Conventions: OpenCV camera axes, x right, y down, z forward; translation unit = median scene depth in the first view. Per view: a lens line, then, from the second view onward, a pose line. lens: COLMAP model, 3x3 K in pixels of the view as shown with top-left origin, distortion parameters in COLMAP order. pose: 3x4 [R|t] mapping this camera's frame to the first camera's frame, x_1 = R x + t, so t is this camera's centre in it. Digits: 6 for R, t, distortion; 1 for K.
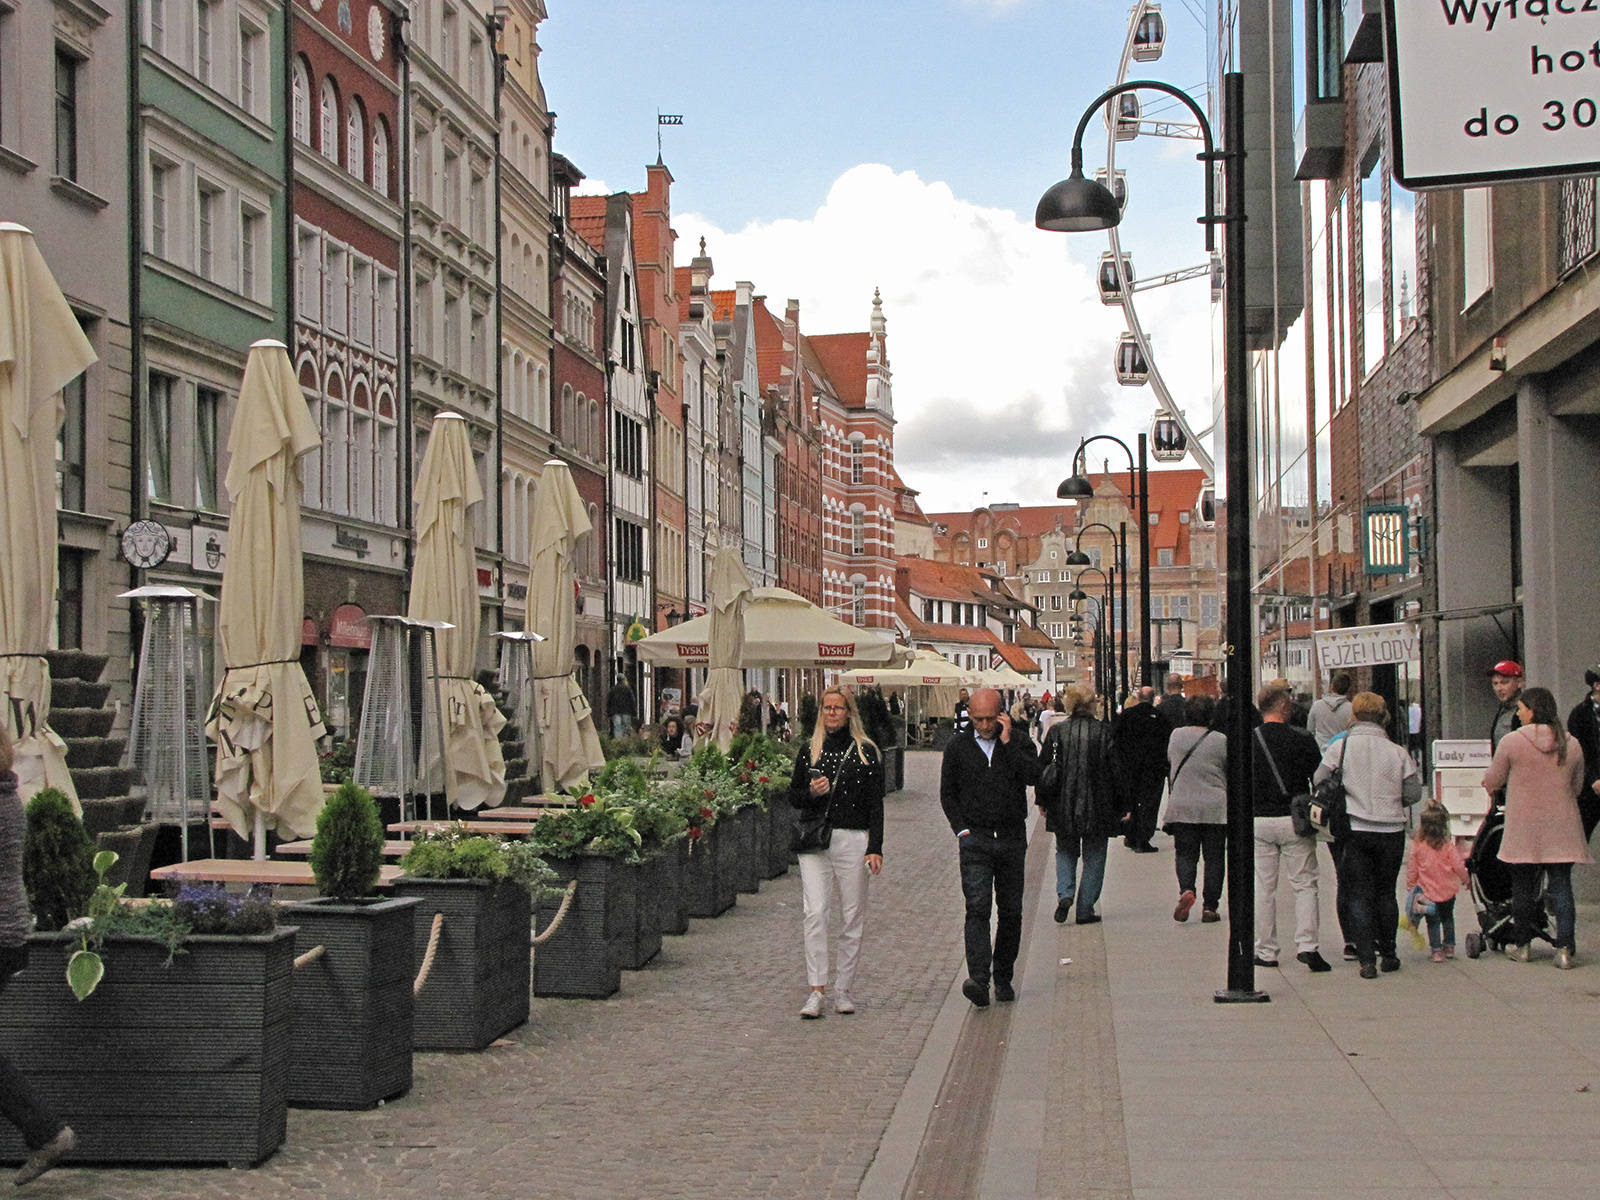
lens RADIAL K [[2656.9, 0, 797.9], [0, 2656.9, 603.5], [0, 0, 1]] dist [0.059623, 0.000000]
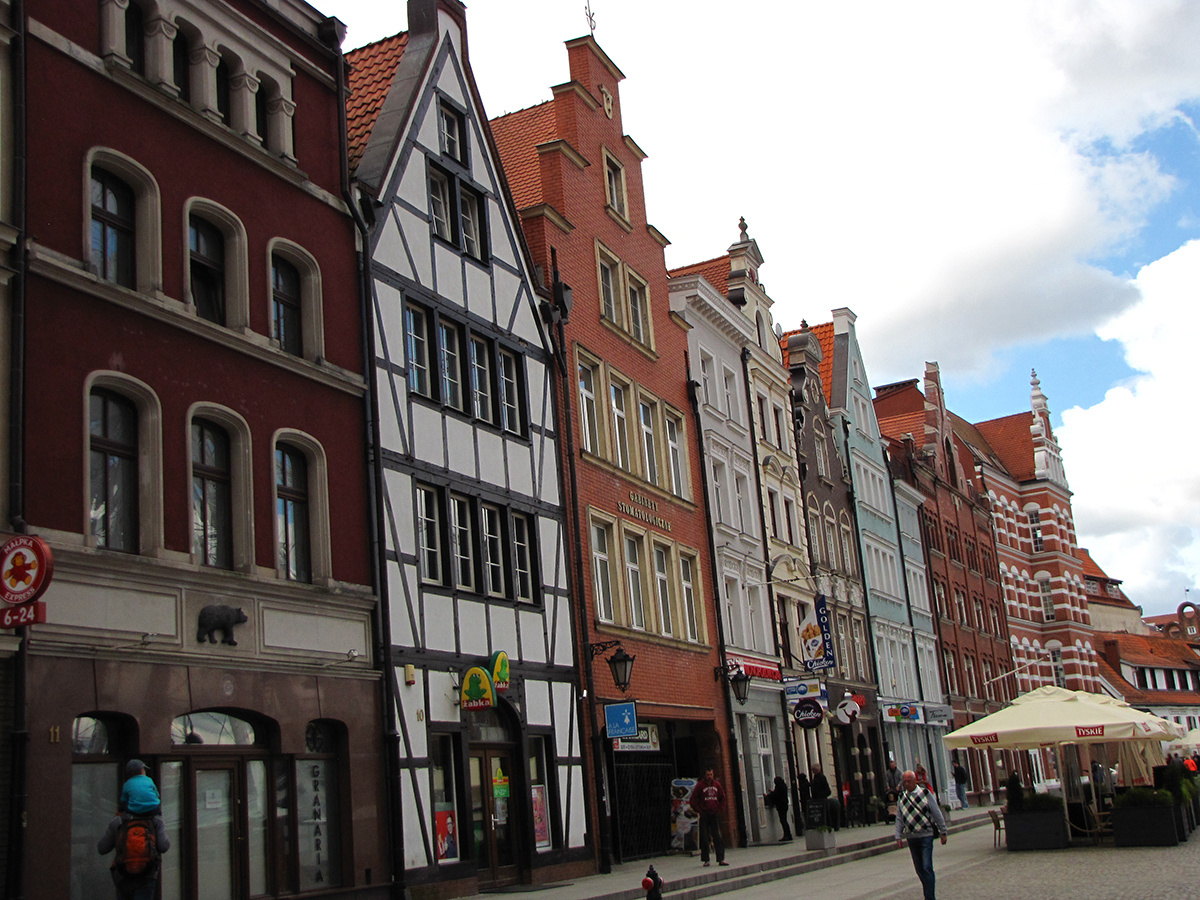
lens RADIAL K [[1564.7, 0, 604.0], [0, 1564.7, 438.8], [0, 0, 1]] dist [0.028596, 0.000000]
pose [[0.952941, -0.142578, -0.267535, 0.030600], [0.091709, 0.976731, -0.193869, 0.014105], [0.288951, 0.160210, 0.943843, 0.373067]]
